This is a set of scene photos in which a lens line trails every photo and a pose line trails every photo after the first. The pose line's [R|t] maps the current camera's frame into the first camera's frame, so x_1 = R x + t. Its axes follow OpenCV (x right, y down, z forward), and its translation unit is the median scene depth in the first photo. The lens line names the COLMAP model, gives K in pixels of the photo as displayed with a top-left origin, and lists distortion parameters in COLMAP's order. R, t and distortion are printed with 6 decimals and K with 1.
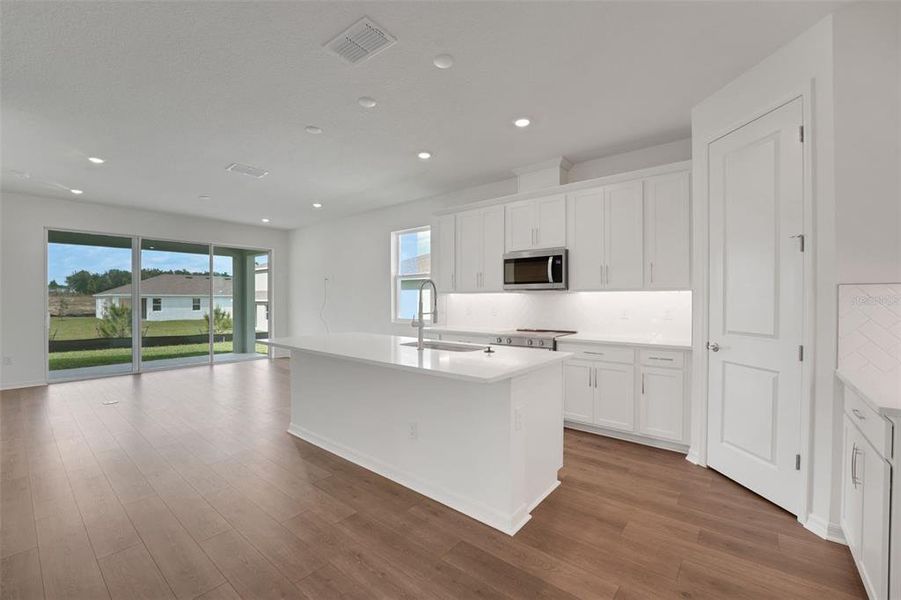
lens RADIAL K [[401.9, 0, 437.9], [0, 401.9, 303.0], [0, 0, 1]] dist [-0.006252, -0.001607]
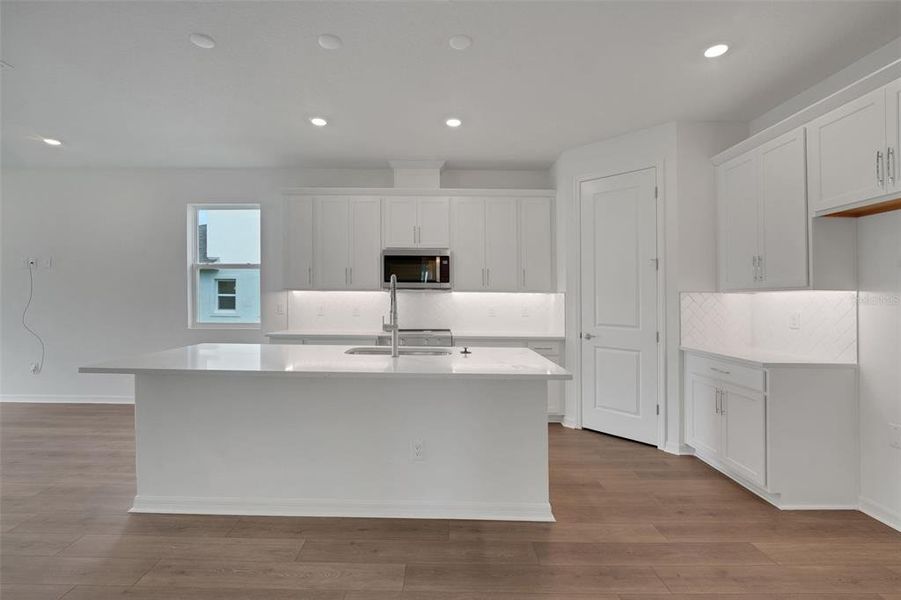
lens RADIAL K [[422.8, 0, 449.8], [0, 422.8, 297.4], [0, 0, 1]] dist [-0.003681, -0.002247]
pose [[0.748093, 0.010023, 0.663519, -0.434044], [-0.003799, 0.999934, -0.010821, -0.001014], [-0.663583, 0.005575, 0.748082, 0.192393]]
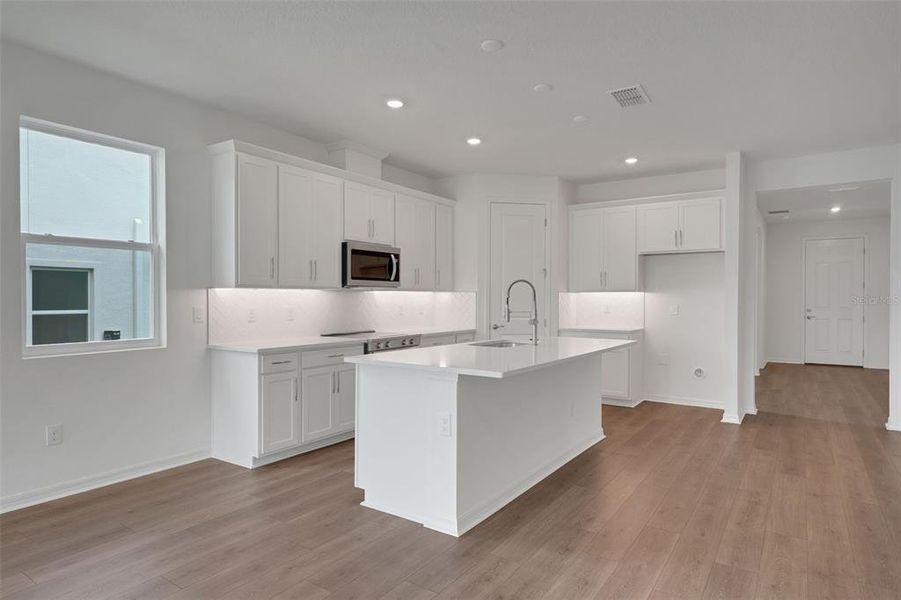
lens RADIAL K [[521.3, 0, 454.0], [0, 521.3, 308.0], [0, 0, 1]] dist [-0.021506, 0.000774]
pose [[-0.142213, -0.015497, 0.989715, -1.069117], [0.008139, 0.999825, 0.016825, -0.004778], [-0.989803, 0.010448, -0.142062, 1.107130]]
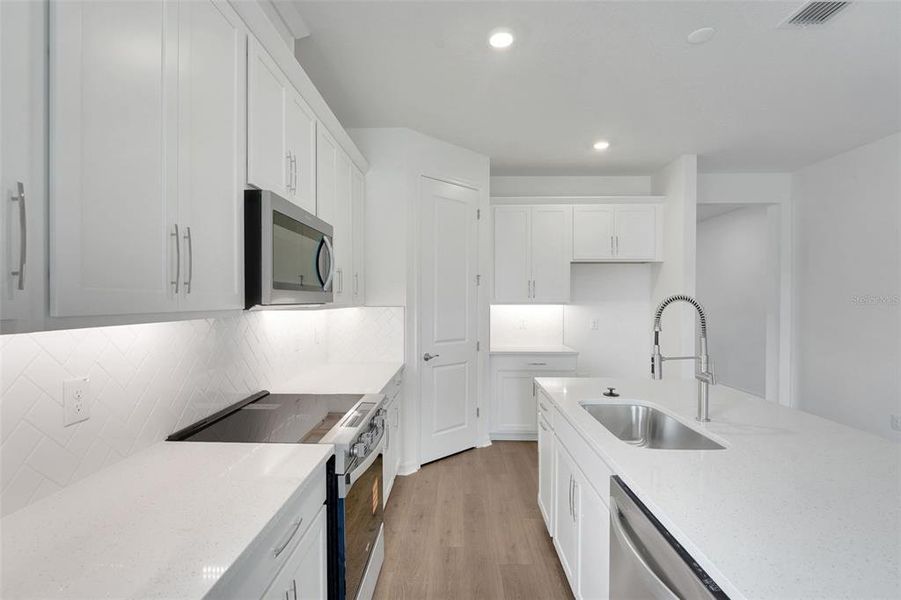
lens RADIAL K [[422.8, 0, 447.5], [0, 422.8, 300.5], [0, 0, 1]] dist [-0.003681, -0.002247]
pose [[-0.648162, -0.001485, 0.761501, -0.202327], [0.006245, 0.999954, 0.007265, -0.044968], [-0.761477, 0.009465, -0.648123, 1.301927]]
